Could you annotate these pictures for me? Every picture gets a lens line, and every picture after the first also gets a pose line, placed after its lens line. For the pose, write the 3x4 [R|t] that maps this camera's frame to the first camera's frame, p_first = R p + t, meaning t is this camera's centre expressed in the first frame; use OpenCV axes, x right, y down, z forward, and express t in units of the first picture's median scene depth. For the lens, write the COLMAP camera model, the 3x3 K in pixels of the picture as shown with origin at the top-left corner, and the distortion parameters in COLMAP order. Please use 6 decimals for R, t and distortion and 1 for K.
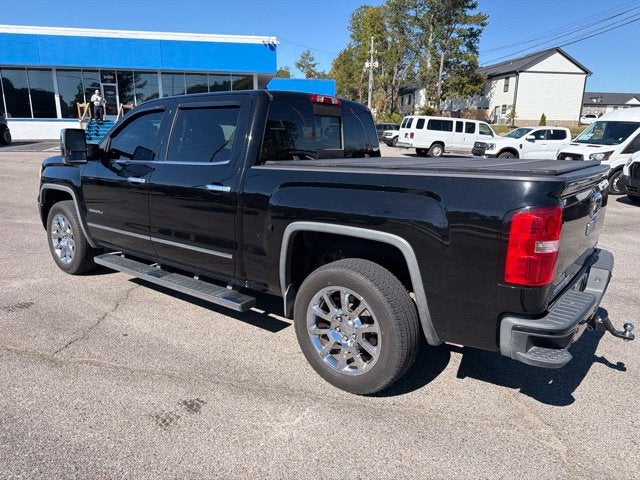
lens RADIAL K [[447.1, 0, 320.5], [0, 447.1, 245.4], [0, 0, 1]] dist [0.043261, -0.059264]
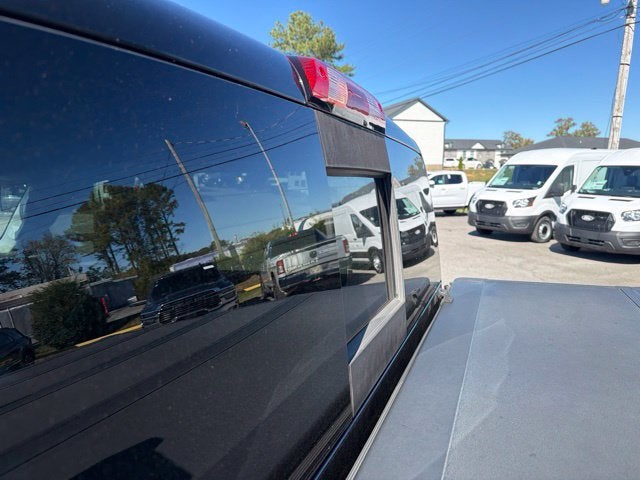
lens RADIAL K [[447.1, 0, 319.3], [0, 447.1, 250.6], [0, 0, 1]] dist [0.043261, -0.059264]
pose [[0.963718, -0.066989, 0.258379, -0.010291], [0.089002, 0.993245, -0.074451, -0.036578], [-0.251646, 0.094746, 0.963171, 0.122609]]
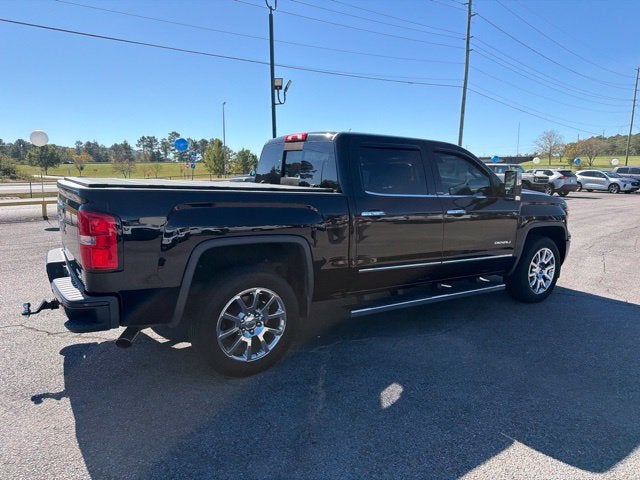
lens RADIAL K [[447.1, 0, 324.3], [0, 447.1, 235.8], [0, 0, 1]] dist [0.043261, -0.059264]
pose [[-0.304353, 0.110444, -0.946135, 0.175076], [-0.247720, 0.949904, 0.190571, -0.049047], [0.919785, 0.292377, -0.261746, 0.222805]]
